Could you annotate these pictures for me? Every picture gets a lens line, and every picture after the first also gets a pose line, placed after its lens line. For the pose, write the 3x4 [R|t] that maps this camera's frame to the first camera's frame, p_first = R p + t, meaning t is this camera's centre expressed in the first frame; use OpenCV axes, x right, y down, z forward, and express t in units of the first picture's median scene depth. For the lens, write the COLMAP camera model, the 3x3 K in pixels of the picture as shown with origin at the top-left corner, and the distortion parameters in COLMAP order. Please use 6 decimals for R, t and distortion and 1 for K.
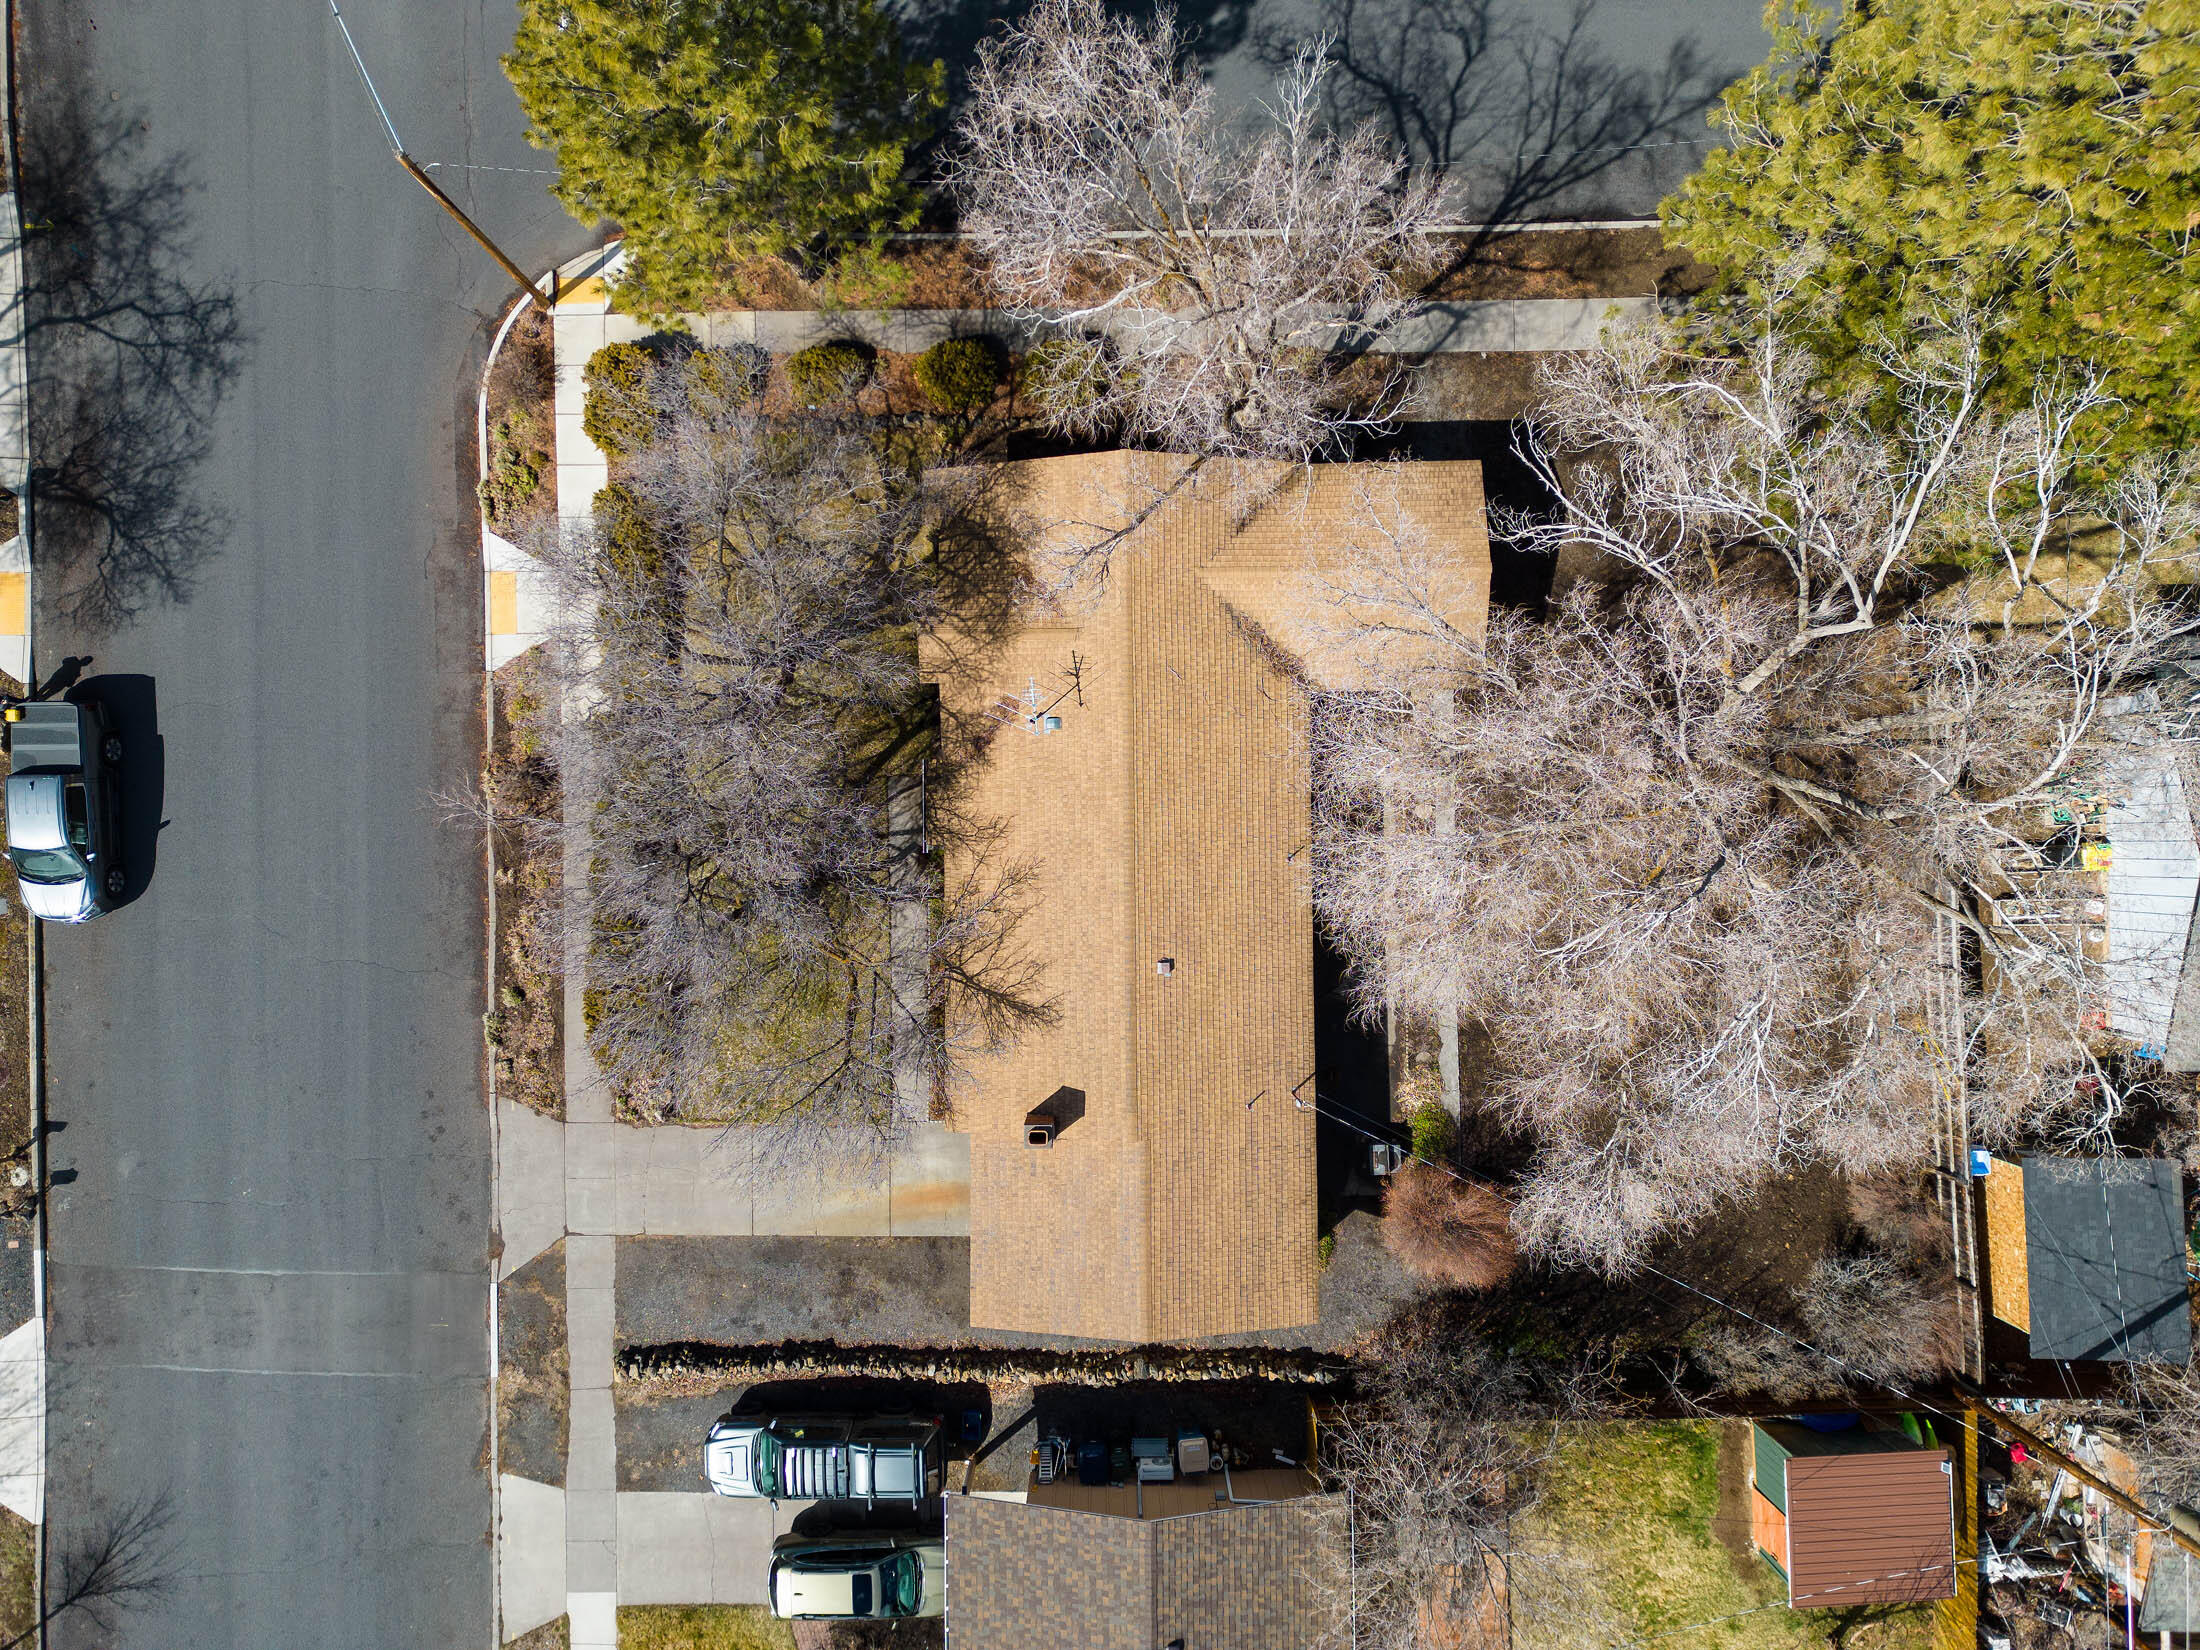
lens RADIAL K [[1531.4, 0, 1102.8], [0, 1531.4, 816.5], [0, 0, 1]] dist [0.073421, -0.070148]
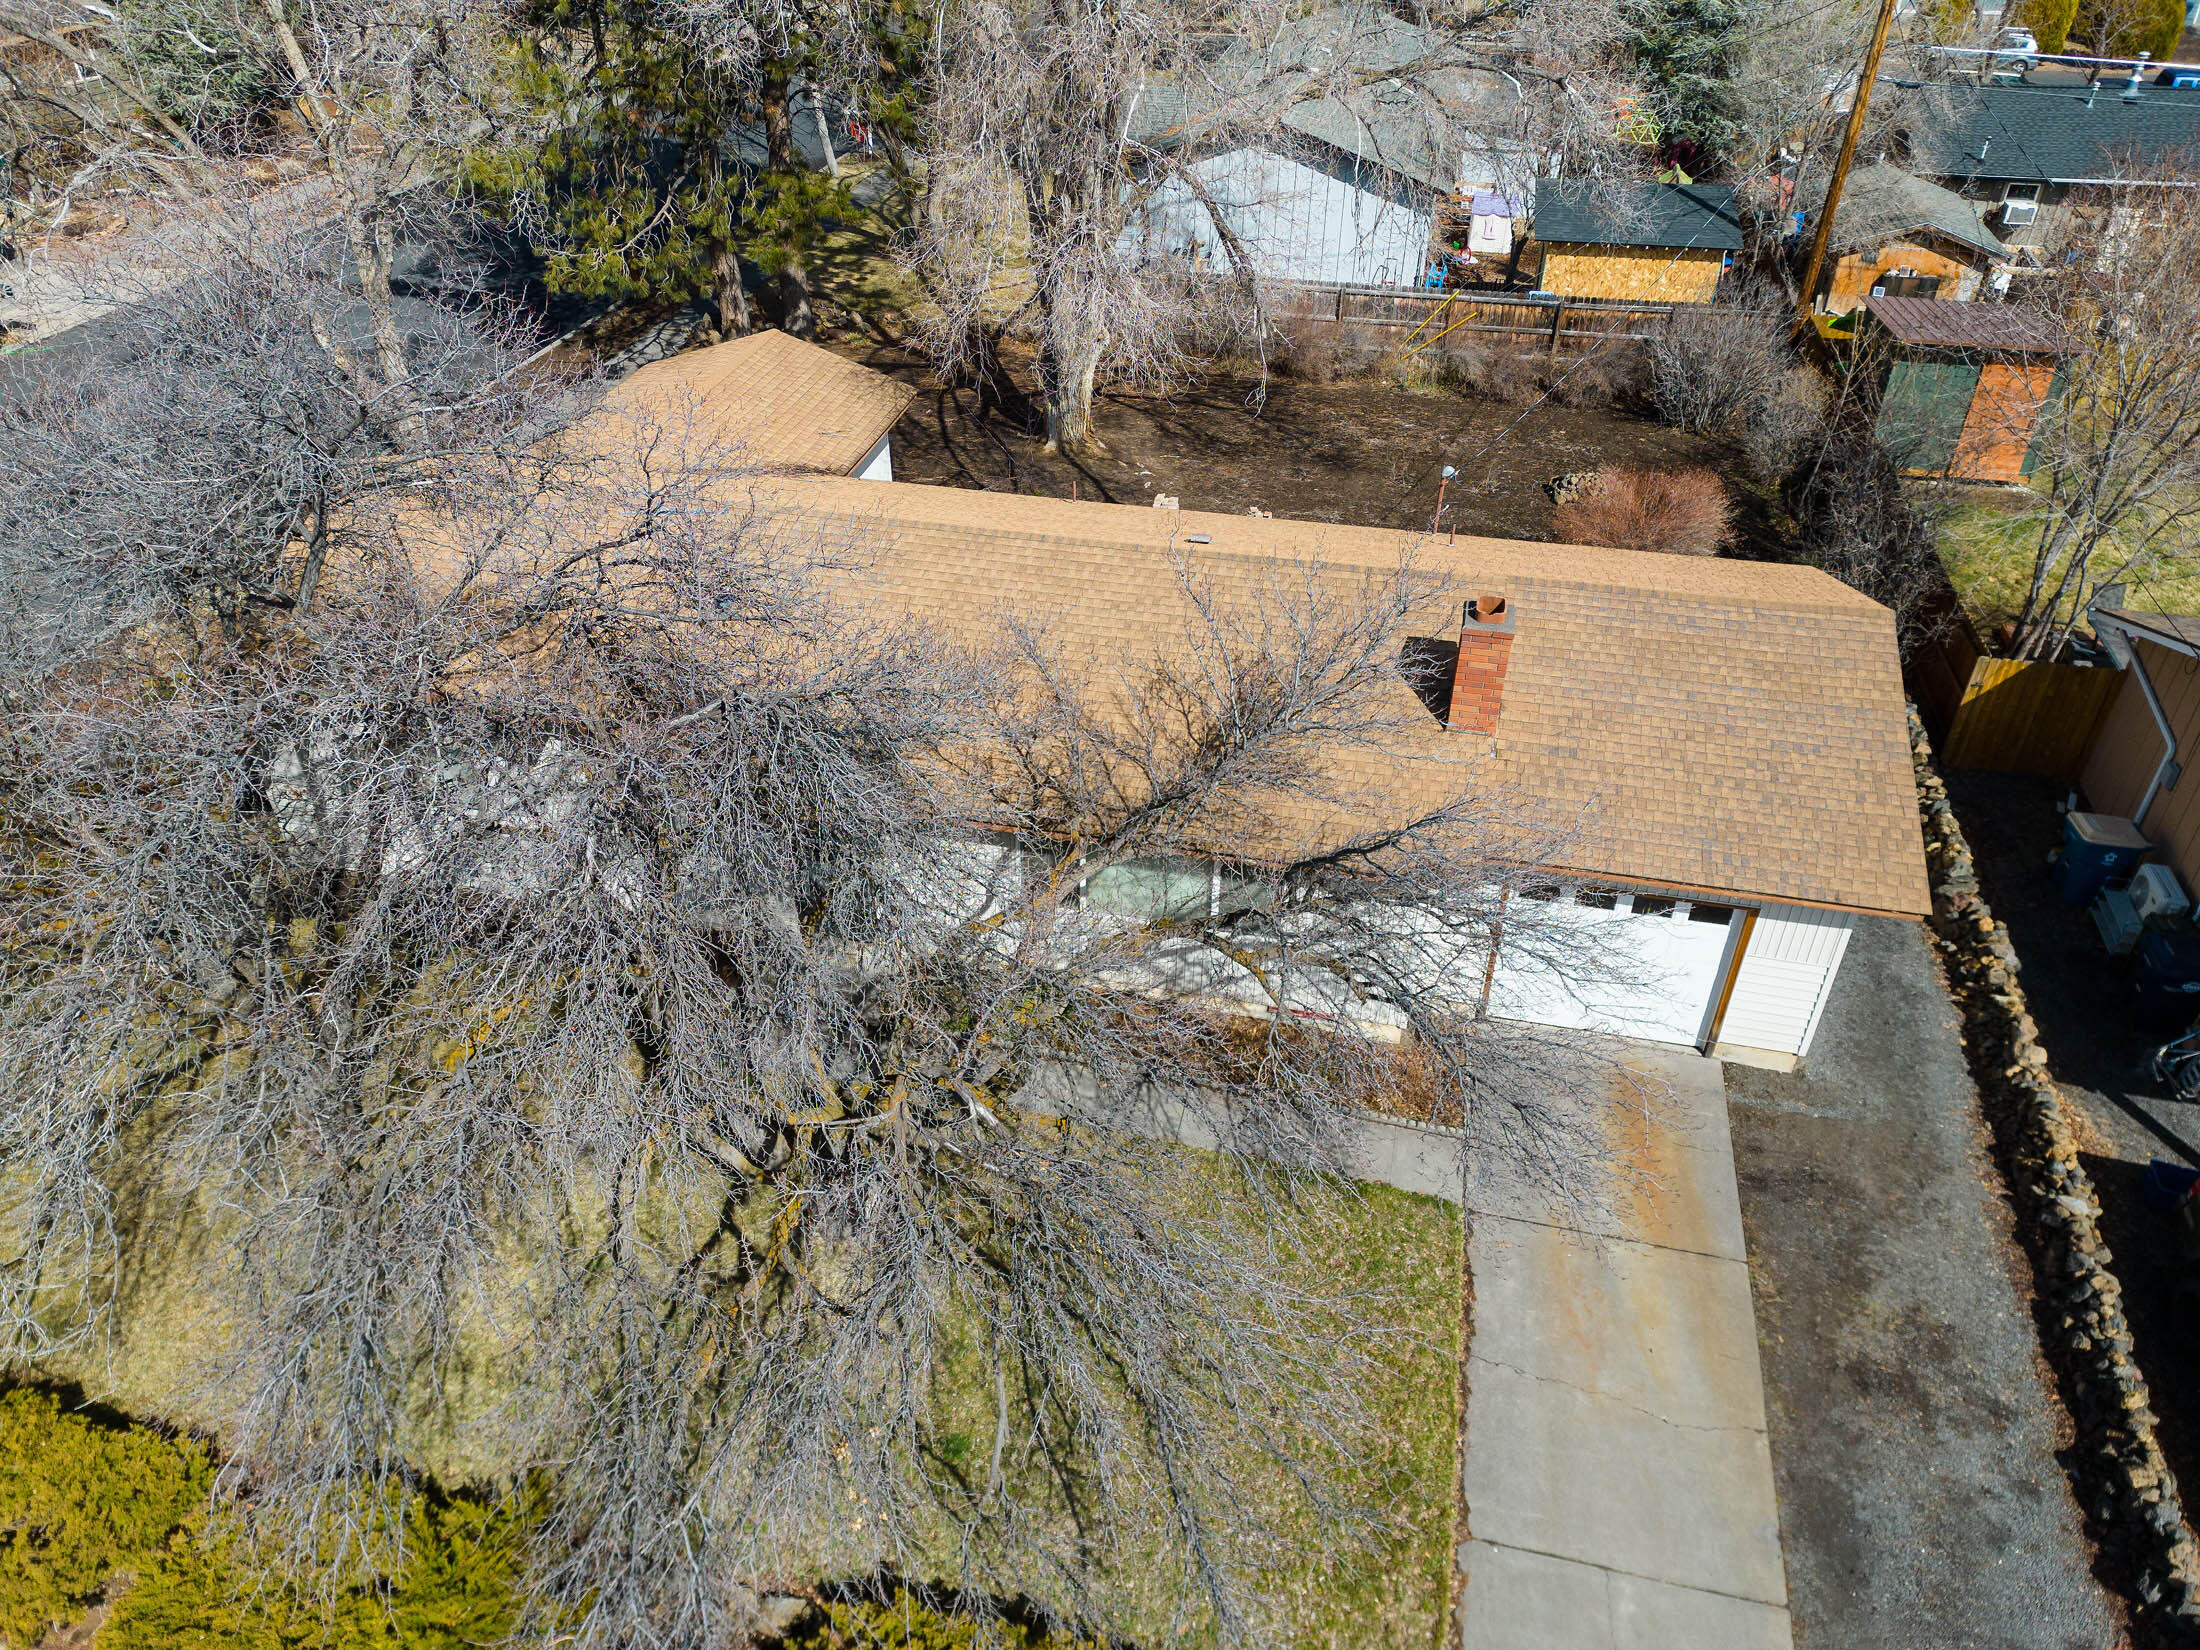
lens RADIAL K [[1531.4, 0, 1102.8], [0, 1531.4, 816.5], [0, 0, 1]] dist [0.073421, -0.070148]
pose [[0.221703, -0.571335, 0.790205, -0.447238], [0.974861, 0.148353, -0.166248, 0.163137], [-0.022246, 0.807197, 0.589862, 0.690508]]
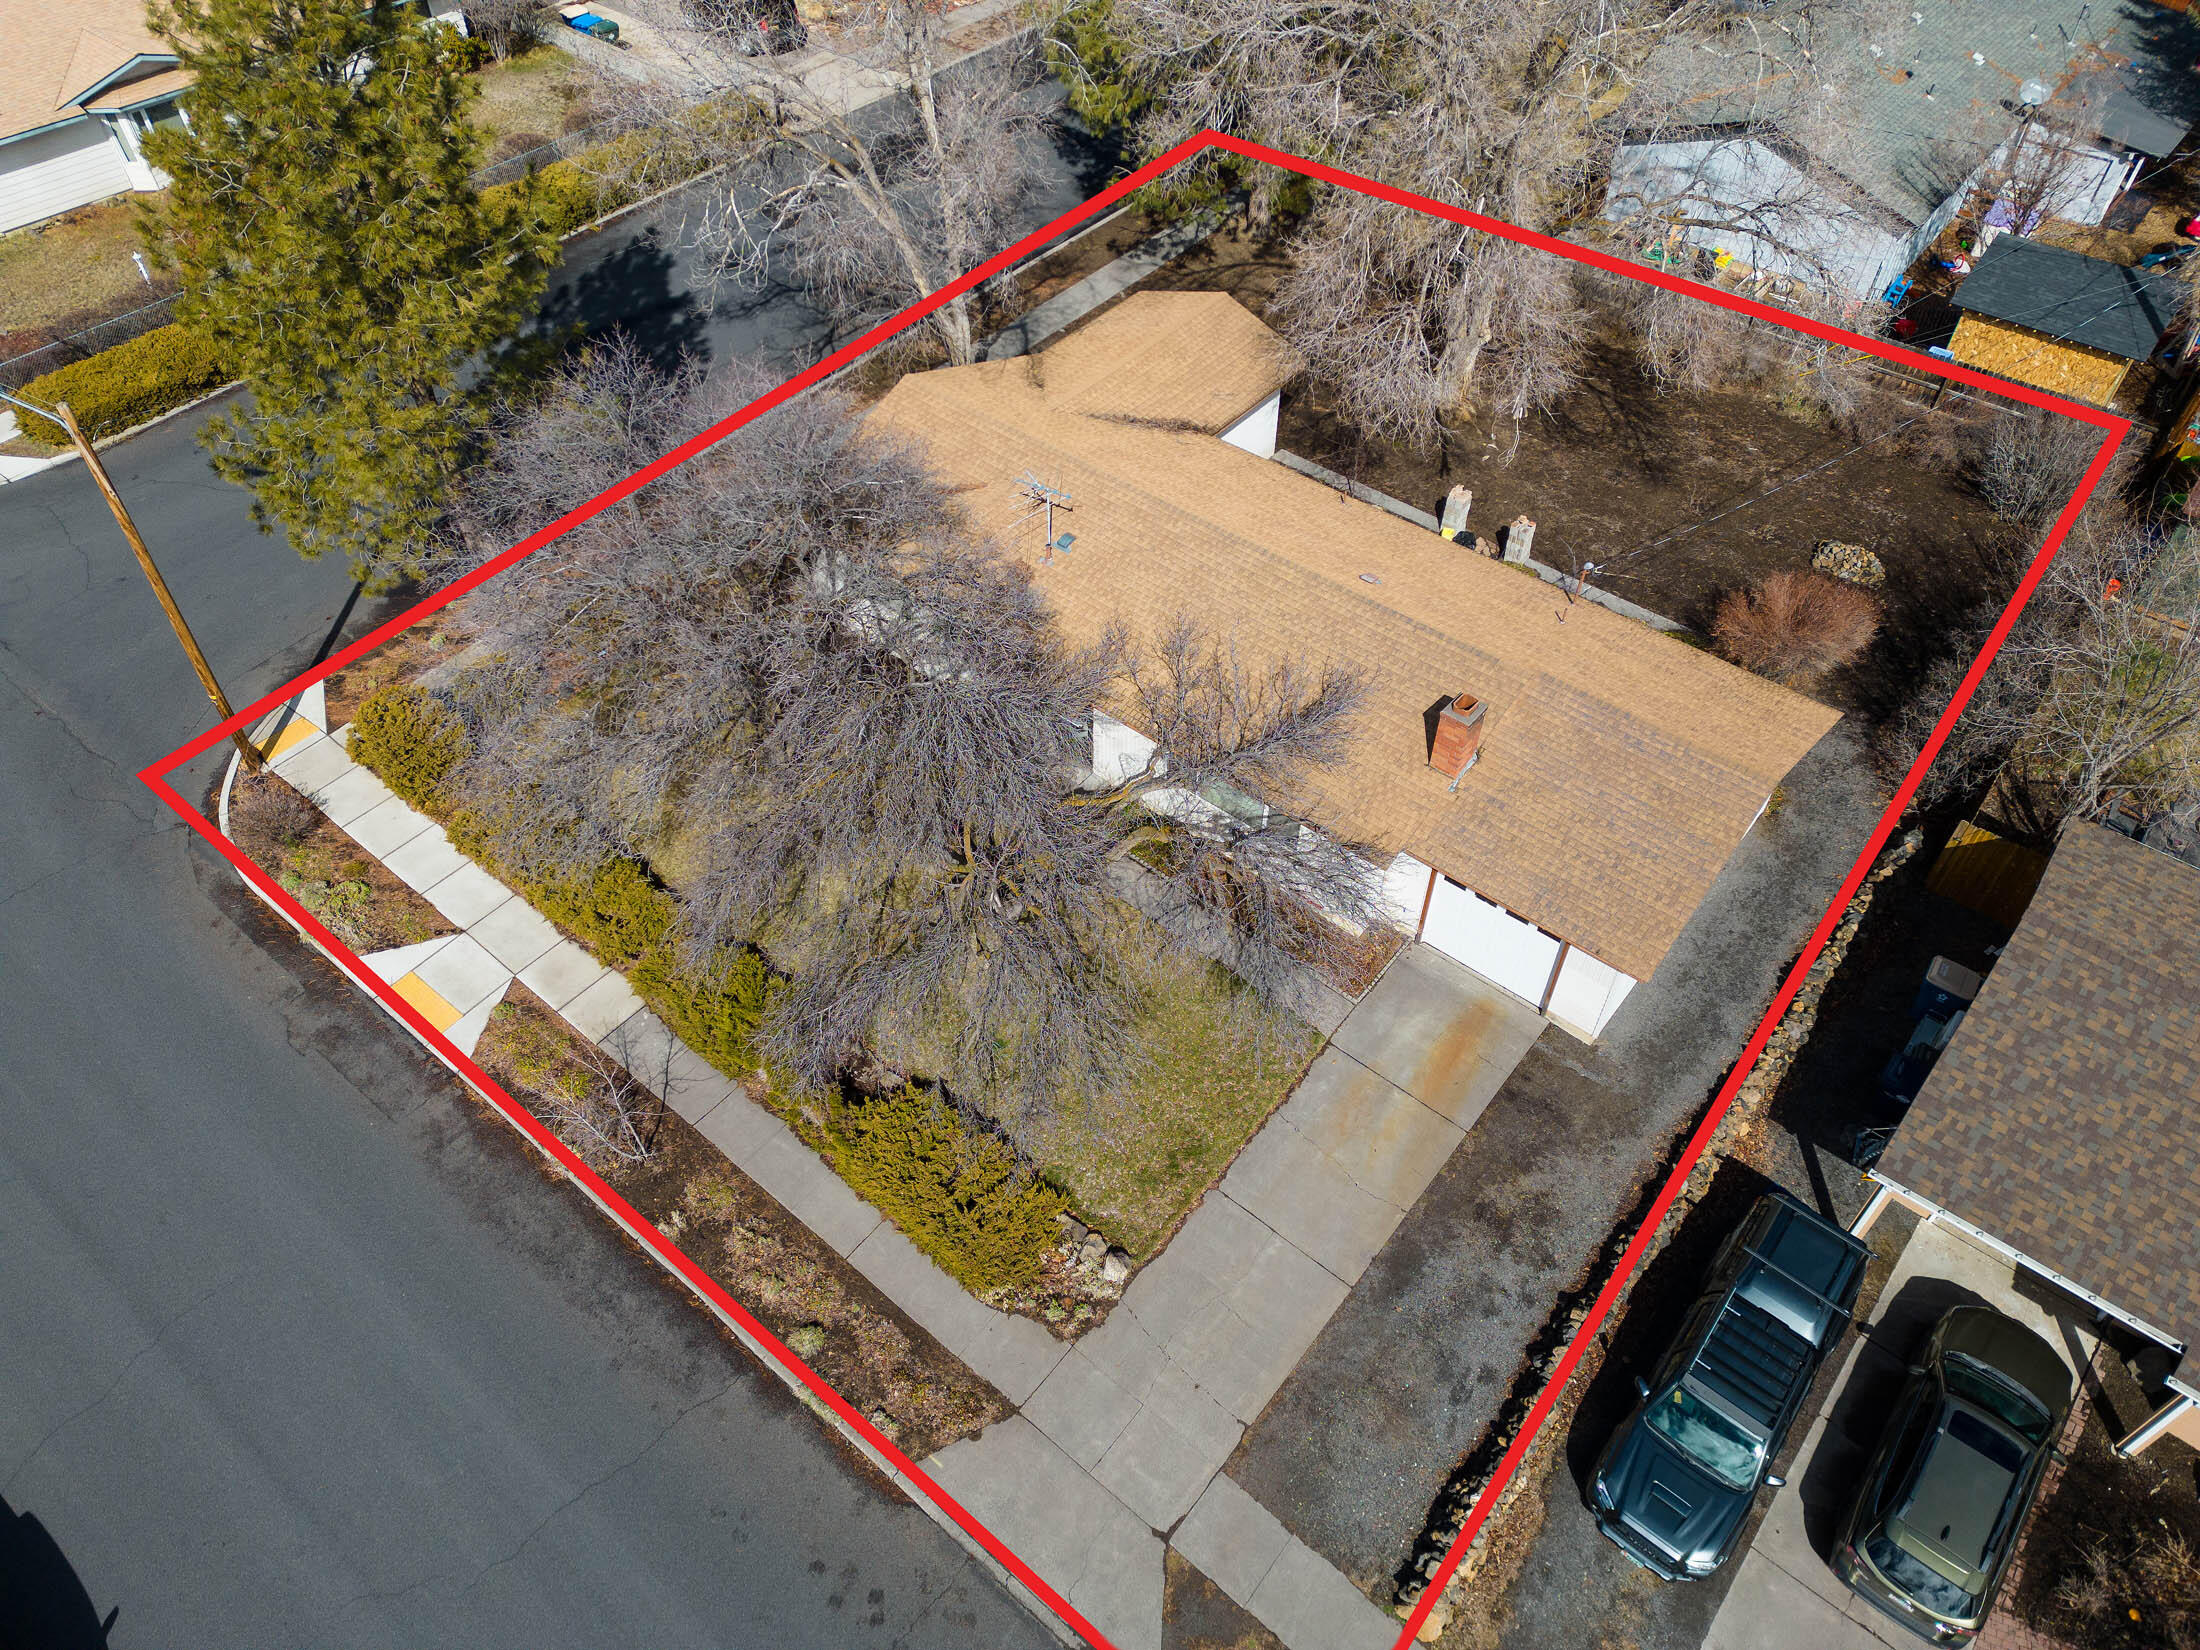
lens RADIAL K [[1531.4, 0, 1102.8], [0, 1531.4, 816.5], [0, 0, 1]] dist [0.073421, -0.070148]
pose [[0.643066, -0.567807, 0.513869, -0.526949], [0.765750, 0.485200, -0.422146, 0.381038], [-0.009631, 0.664963, 0.746814, 0.419557]]
